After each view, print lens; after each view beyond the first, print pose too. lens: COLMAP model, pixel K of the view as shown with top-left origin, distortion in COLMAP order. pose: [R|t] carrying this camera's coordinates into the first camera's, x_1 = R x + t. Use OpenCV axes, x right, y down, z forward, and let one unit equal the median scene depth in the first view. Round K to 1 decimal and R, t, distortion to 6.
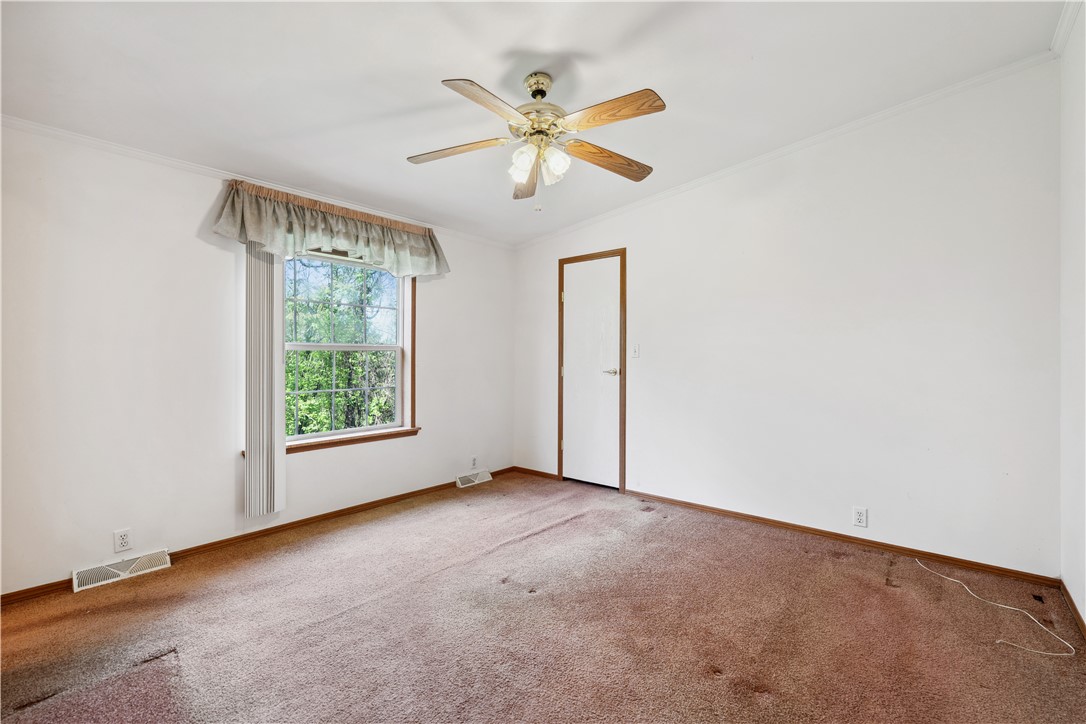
lens RADIAL K [[468.0, 0, 543.0], [0, 468.0, 362.0], [0, 0, 1]] dist [0.019130, 0.000063]
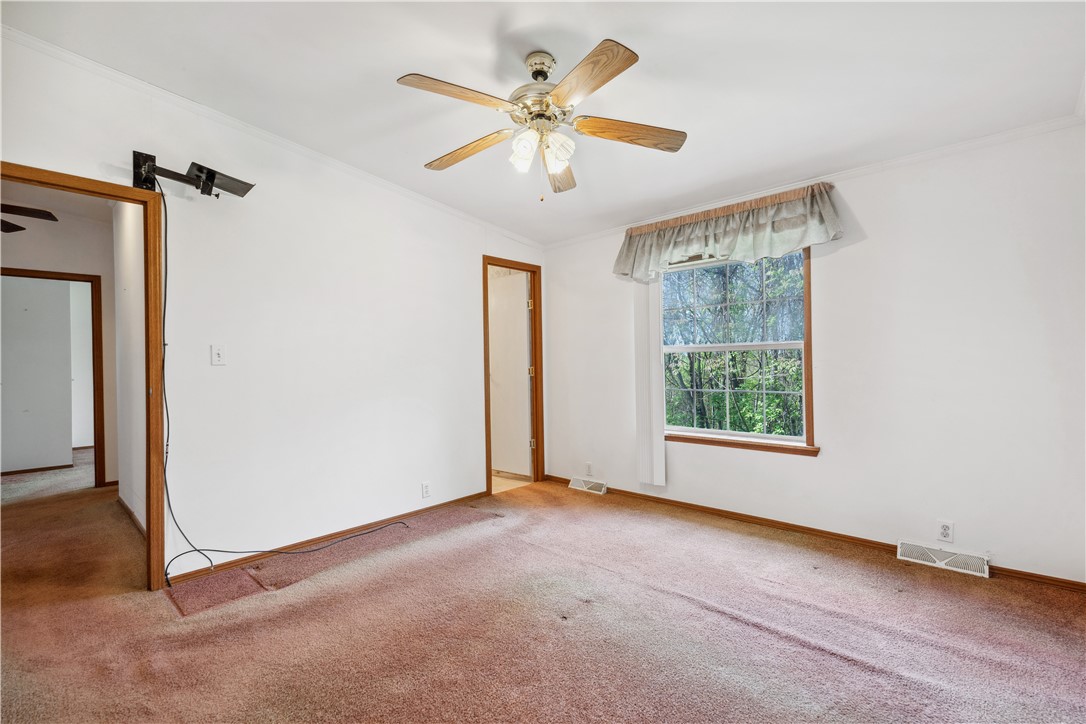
lens RADIAL K [[480.2, 0, 543.0], [0, 480.2, 362.0], [0, 0, 1]] dist [0.002815, 0.000613]
pose [[-0.037642, 0.005485, -0.999276, 0.598441], [0.015736, 0.999864, 0.004896, -0.012202], [0.999167, -0.015540, -0.037723, 0.653125]]
